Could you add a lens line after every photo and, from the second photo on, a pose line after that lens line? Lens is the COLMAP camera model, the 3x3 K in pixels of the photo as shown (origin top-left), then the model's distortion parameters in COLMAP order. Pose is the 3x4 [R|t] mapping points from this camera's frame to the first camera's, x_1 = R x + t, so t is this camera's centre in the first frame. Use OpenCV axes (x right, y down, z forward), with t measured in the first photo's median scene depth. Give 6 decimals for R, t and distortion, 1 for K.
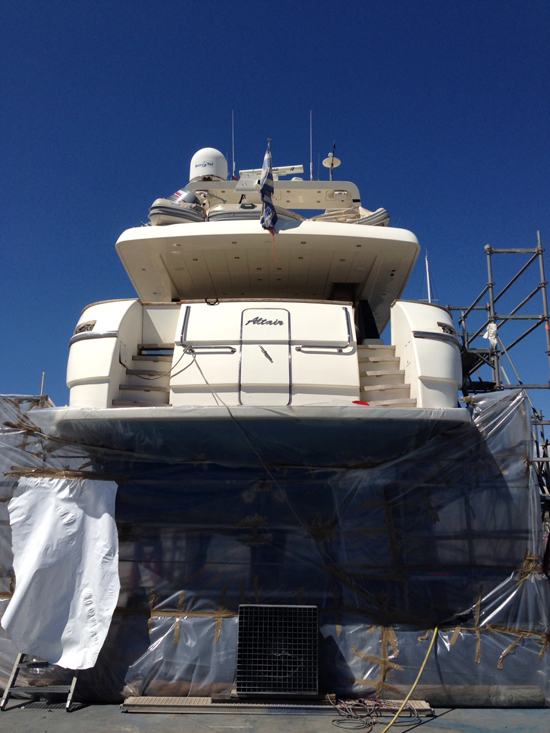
lens RADIAL K [[683.8, 0, 275.0], [0, 683.8, 366.5], [0, 0, 1]] dist [0.191989, -0.317249]
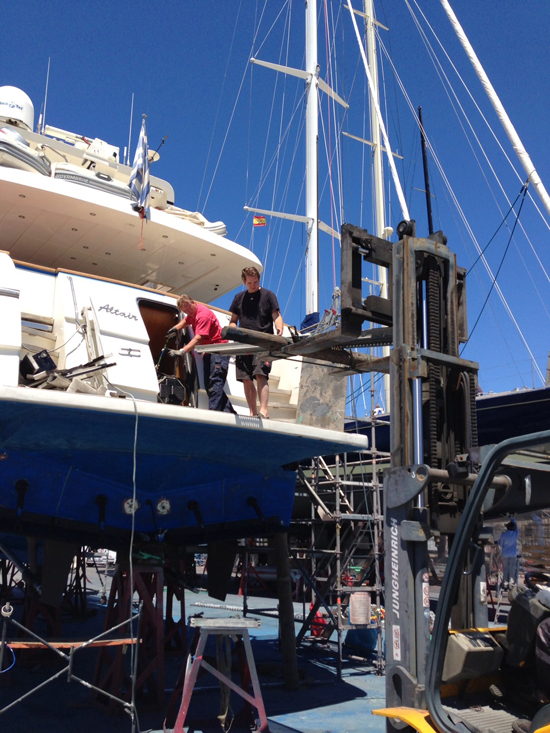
lens RADIAL K [[683.8, 0, 275.0], [0, 683.8, 366.5], [0, 0, 1]] dist [0.191989, -0.317249]
pose [[0.820642, 0.167539, 0.546332, -0.293980], [-0.159128, 0.985239, -0.063110, 0.027513], [-0.548841, -0.035146, 0.835188, 0.119492]]
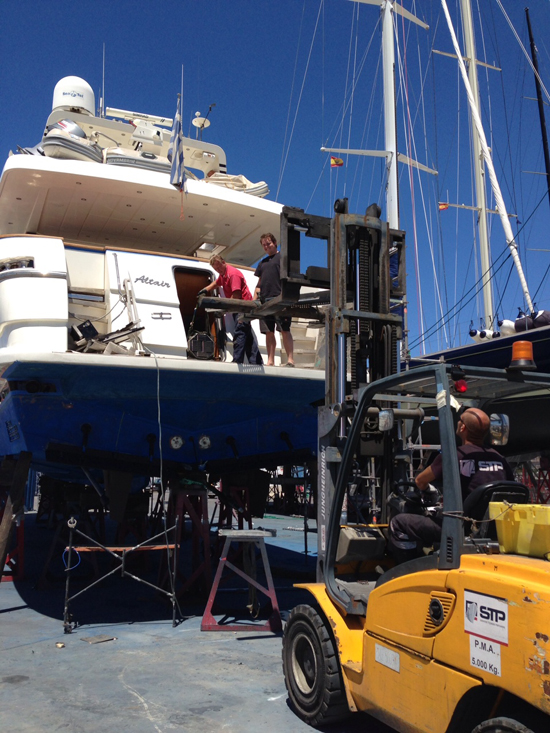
lens RADIAL K [[690.3, 0, 275.0], [0, 690.3, 366.5], [0, 0, 1]] dist [0.098560, -0.019532]
pose [[0.910538, 0.073631, 0.406816, -0.250639], [-0.103200, 0.993342, 0.051196, -0.000288], [-0.400338, -0.088599, 0.912074, -0.021216]]
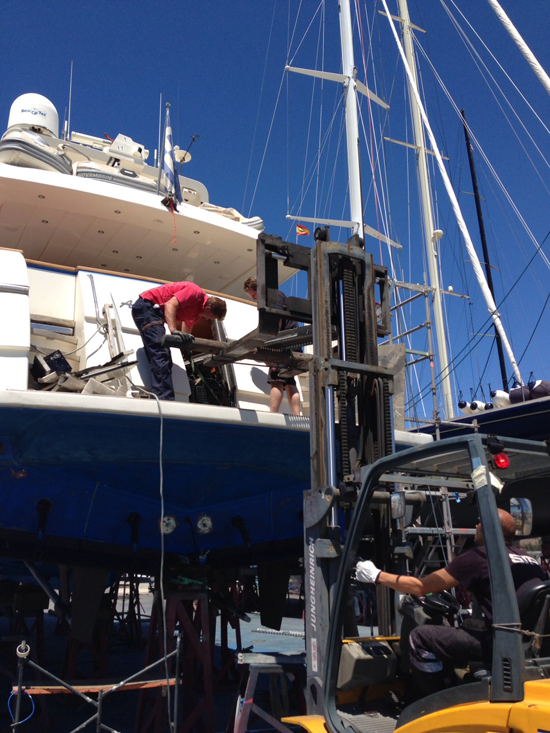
lens RADIAL K [[683.8, 0, 275.0], [0, 683.8, 366.5], [0, 0, 1]] dist [0.191989, -0.317249]
pose [[0.869160, 0.135365, 0.475645, -0.241395], [-0.109659, 0.990619, -0.081540, 0.043792], [-0.482220, 0.018713, 0.875850, 0.182215]]
